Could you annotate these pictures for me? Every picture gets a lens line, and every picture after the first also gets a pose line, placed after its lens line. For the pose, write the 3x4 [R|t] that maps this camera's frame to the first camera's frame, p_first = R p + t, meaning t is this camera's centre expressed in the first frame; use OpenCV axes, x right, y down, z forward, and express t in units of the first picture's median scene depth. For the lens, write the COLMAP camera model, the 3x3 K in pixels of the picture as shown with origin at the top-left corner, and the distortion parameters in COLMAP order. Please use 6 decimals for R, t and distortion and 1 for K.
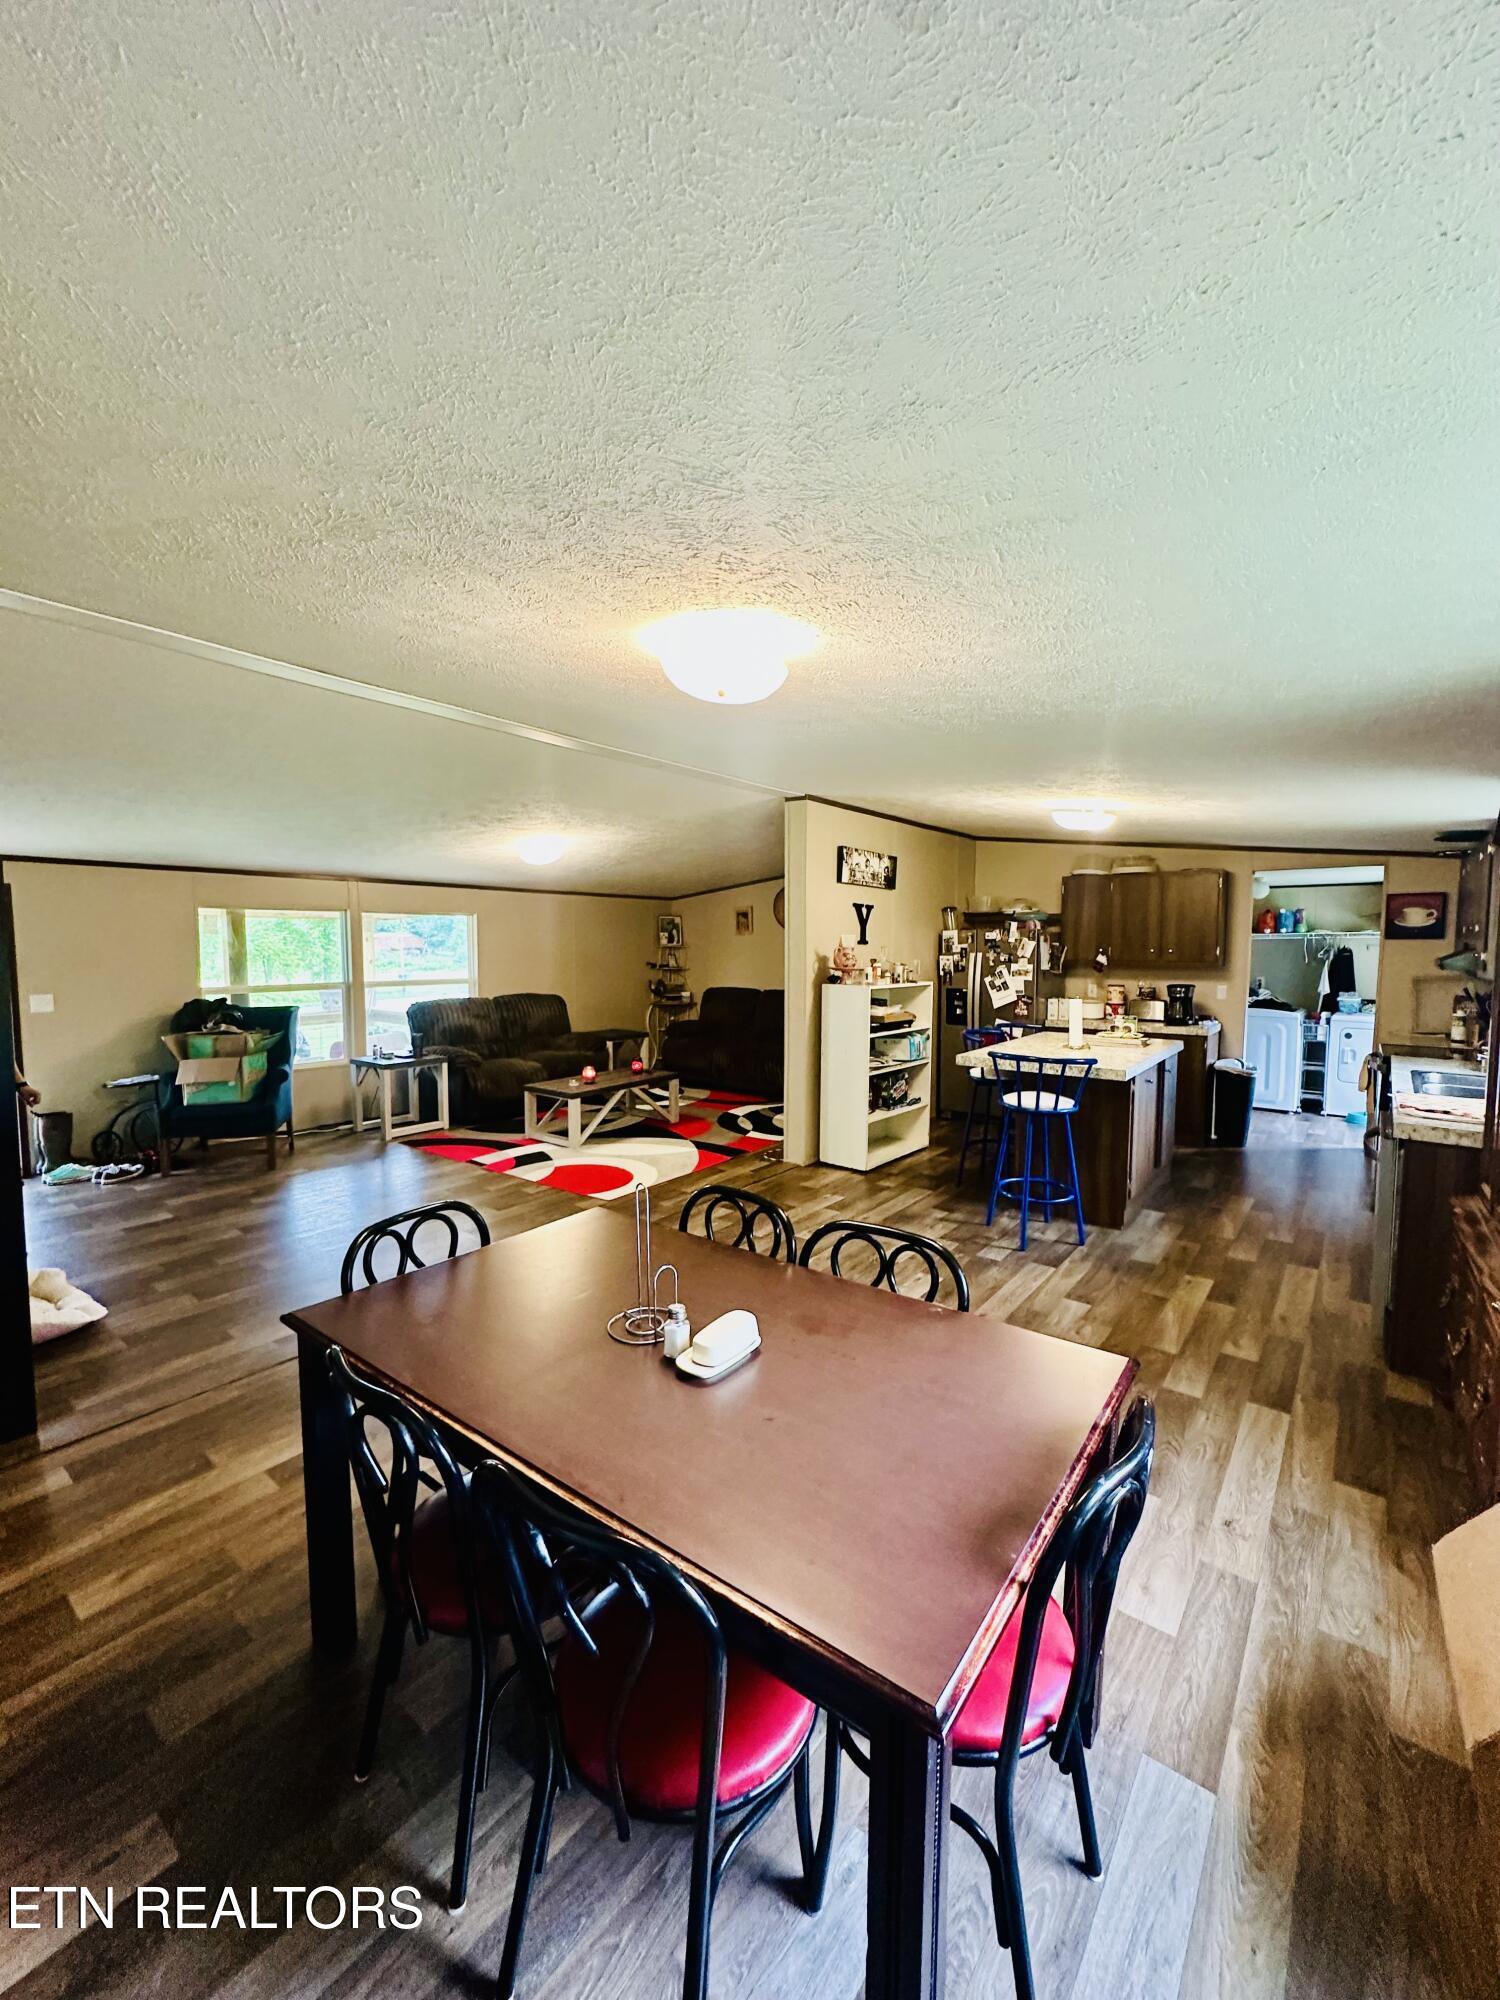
lens RADIAL K [[808.3, 0, 754.8], [0, 808.3, 1005.0], [0, 0, 1]] dist [0.013277, -0.000519]
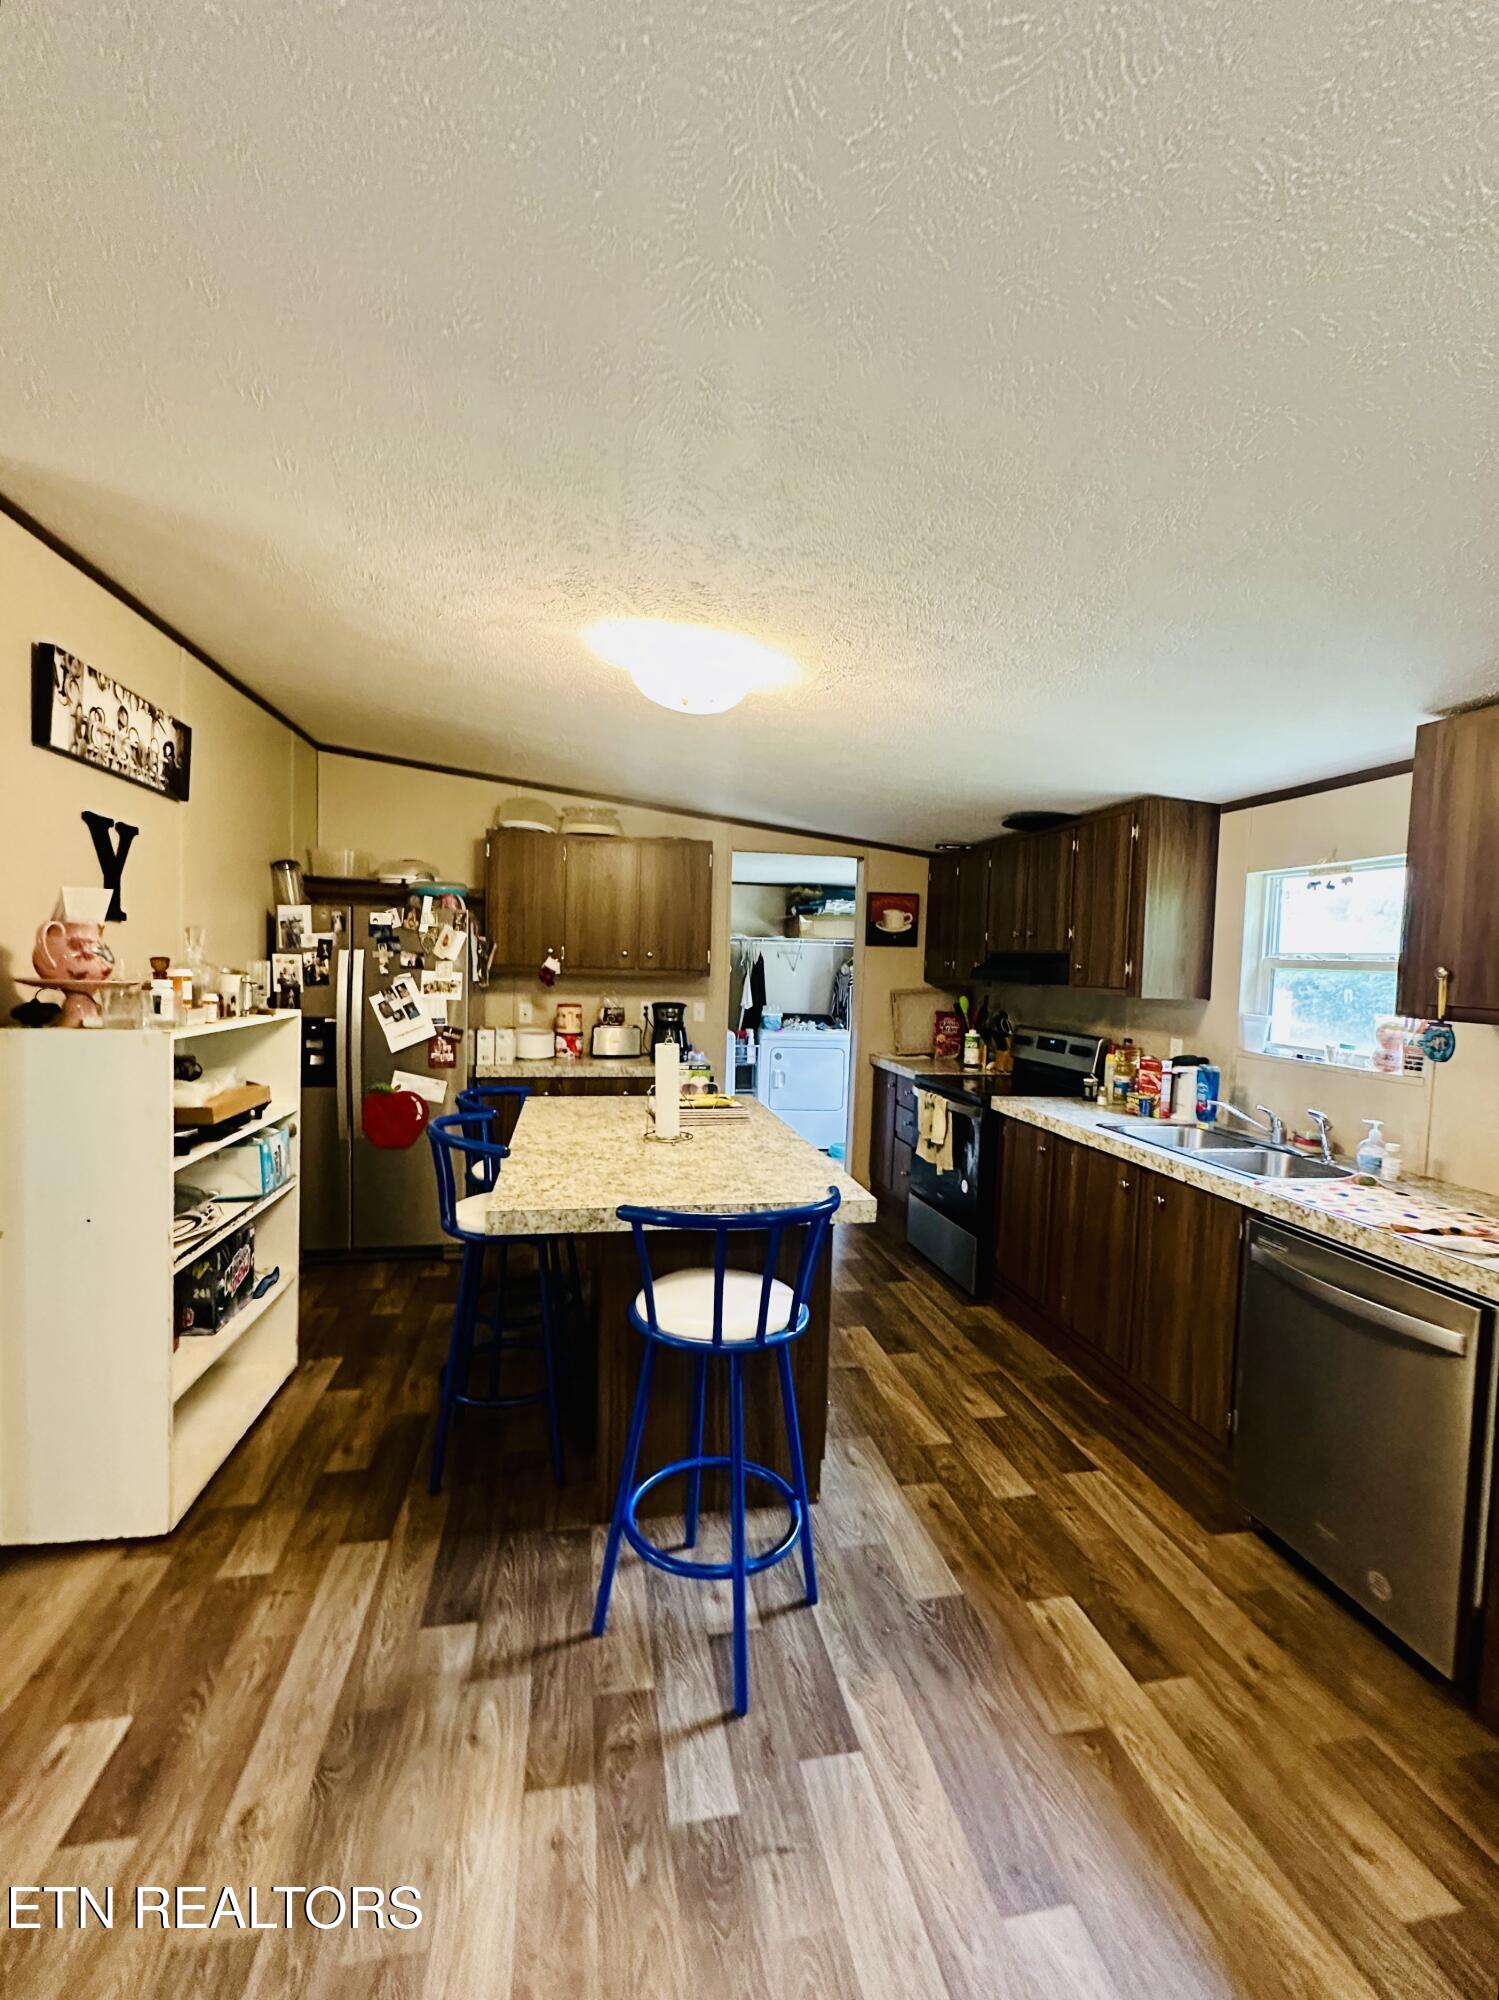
lens RADIAL K [[863.7, 0, 747.8], [0, 863.7, 998.7], [0, 0, 1]] dist [0.003995, 0.000427]
pose [[0.655525, -0.017941, 0.754960, 0.016250], [0.029906, 0.999550, -0.002213, -0.026666], [-0.754581, 0.024028, 0.655767, 0.492224]]
